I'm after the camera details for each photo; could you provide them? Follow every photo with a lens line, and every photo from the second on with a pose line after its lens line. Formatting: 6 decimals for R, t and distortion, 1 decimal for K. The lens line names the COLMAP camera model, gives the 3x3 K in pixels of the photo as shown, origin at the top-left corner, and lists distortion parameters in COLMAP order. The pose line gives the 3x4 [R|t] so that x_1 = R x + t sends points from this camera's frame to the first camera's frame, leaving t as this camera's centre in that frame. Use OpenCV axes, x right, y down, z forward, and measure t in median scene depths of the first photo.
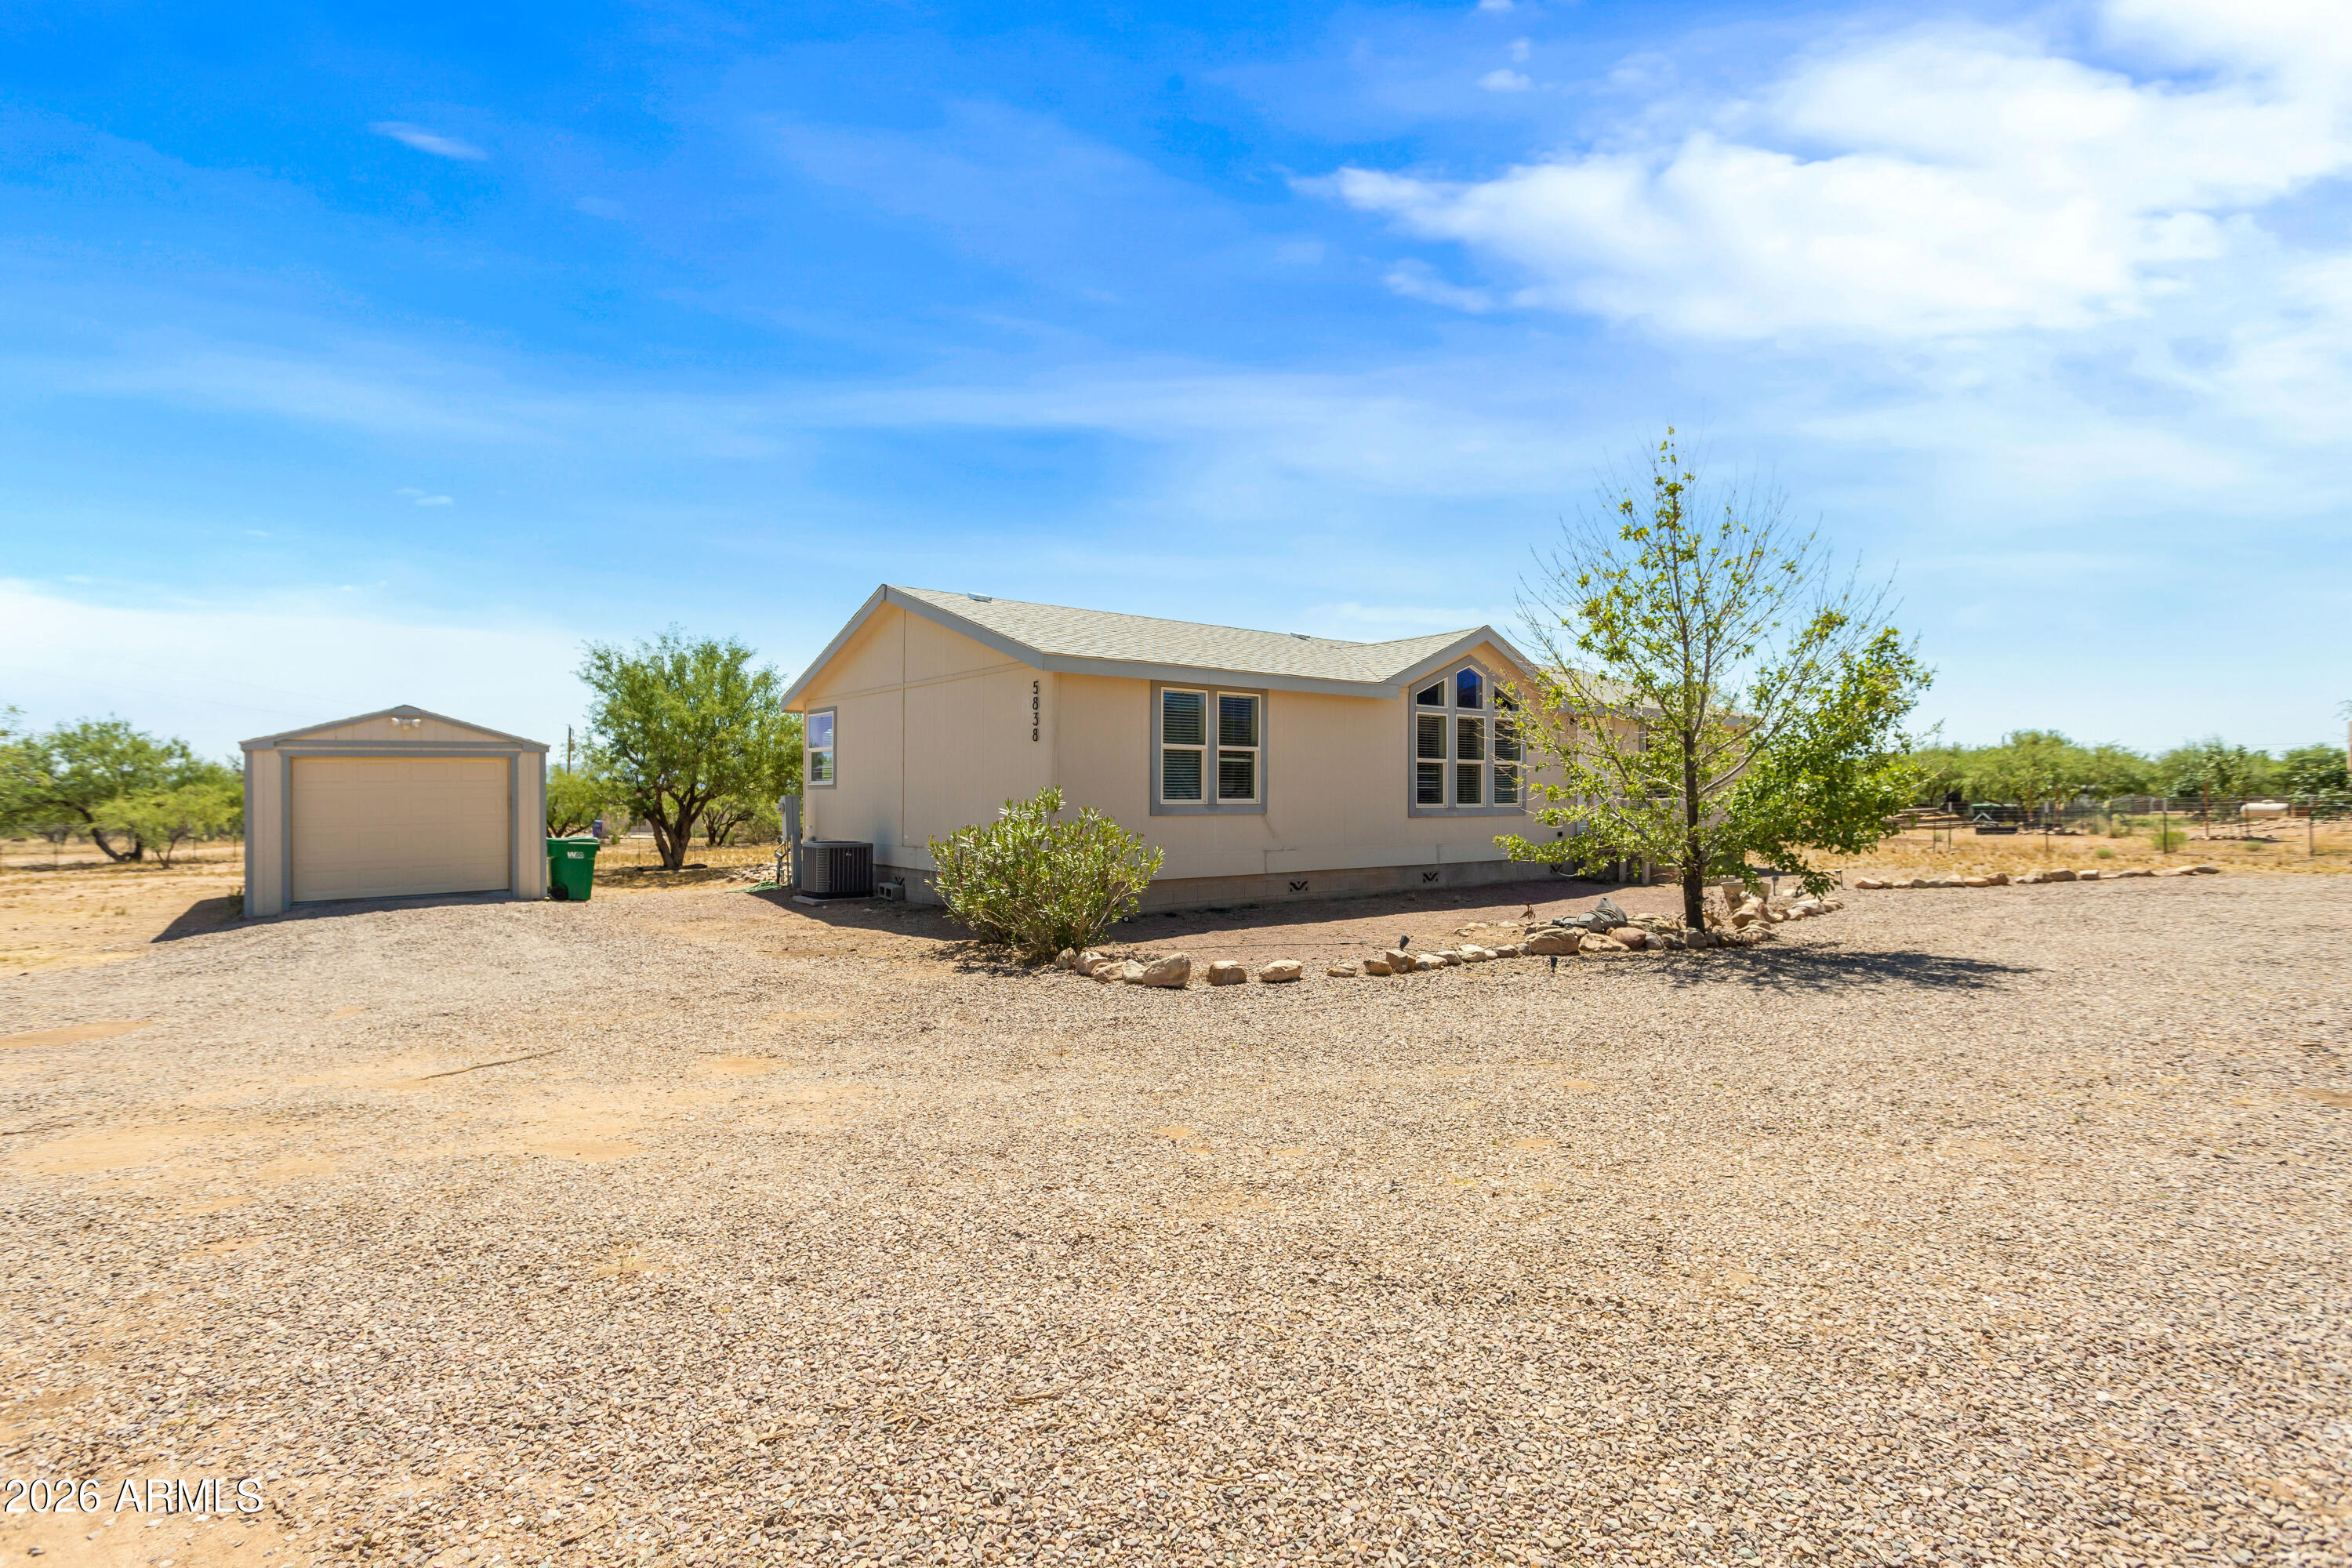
lens RADIAL K [[1148.1, 0, 1169.4], [0, 1148.1, 777.4], [0, 0, 1]] dist [0.005917, 0.001049]
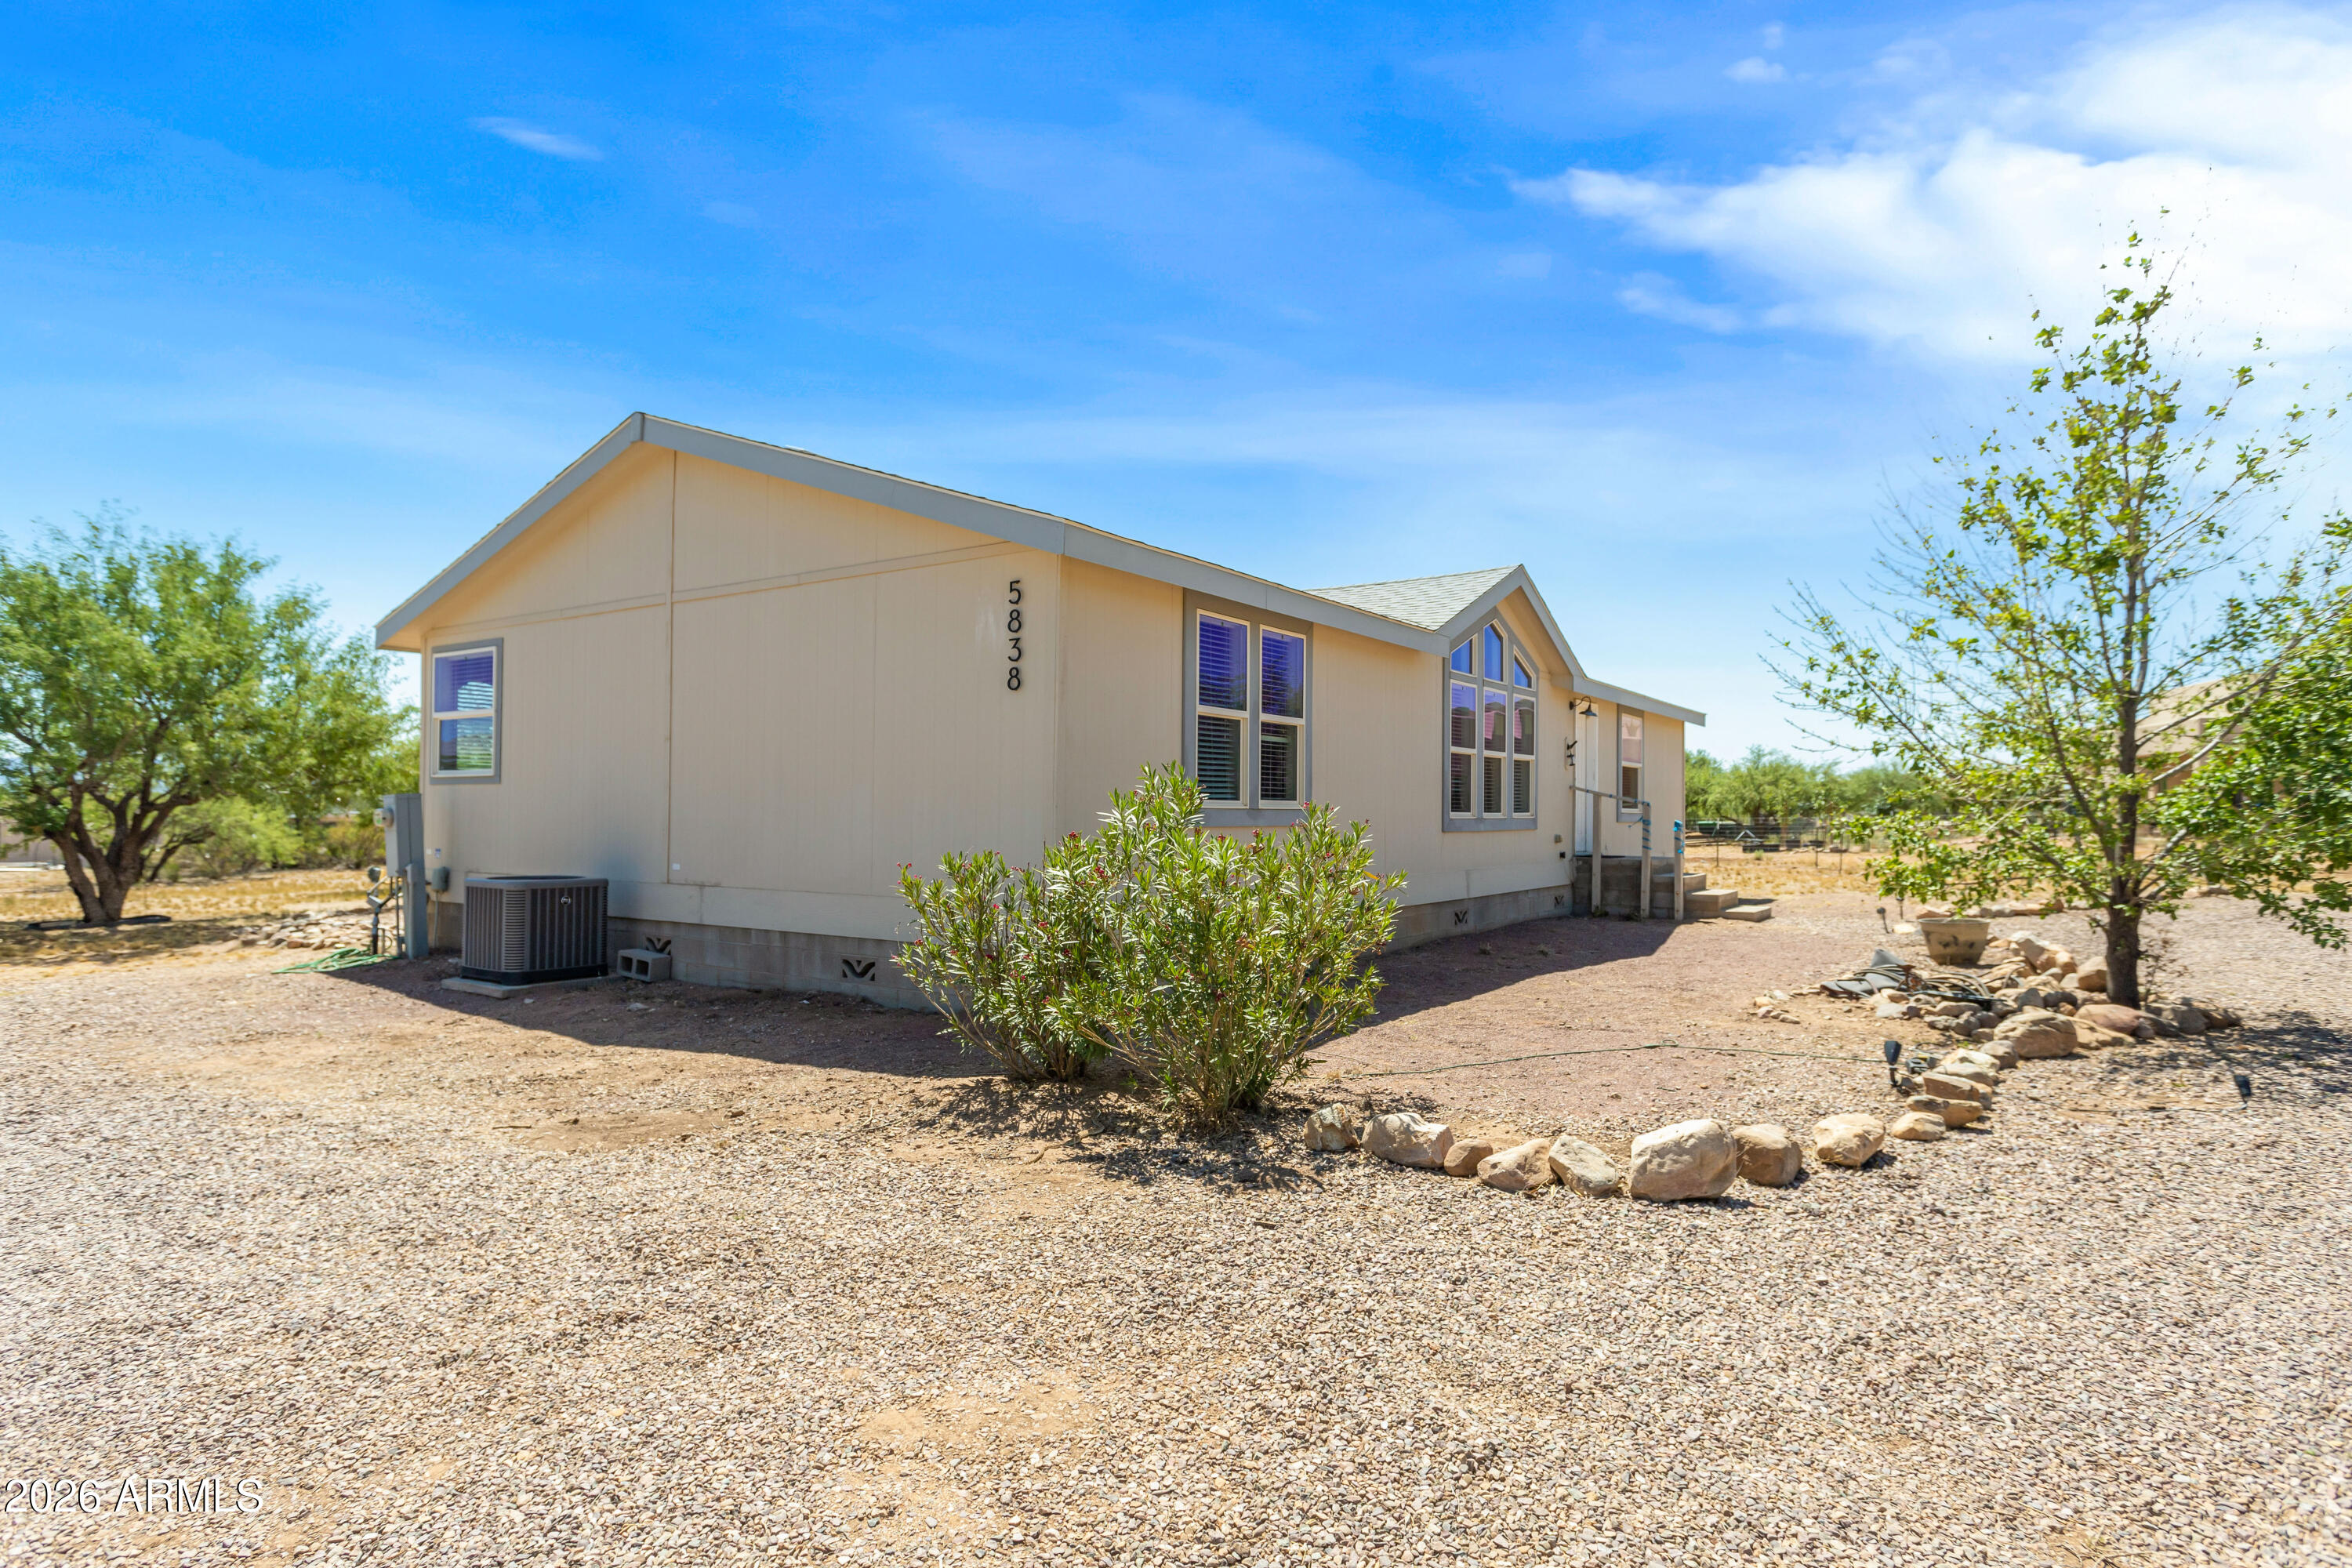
lens RADIAL K [[1290.1, 0, 1181.2], [0, 1290.1, 795.6], [0, 0, 1]] dist [0.007182, 0.000180]
pose [[0.948848, 0.008842, 0.315609, -0.183989], [-0.008996, 0.999959, -0.000968, 0.014613], [-0.315605, -0.001921, 0.948889, 0.306678]]
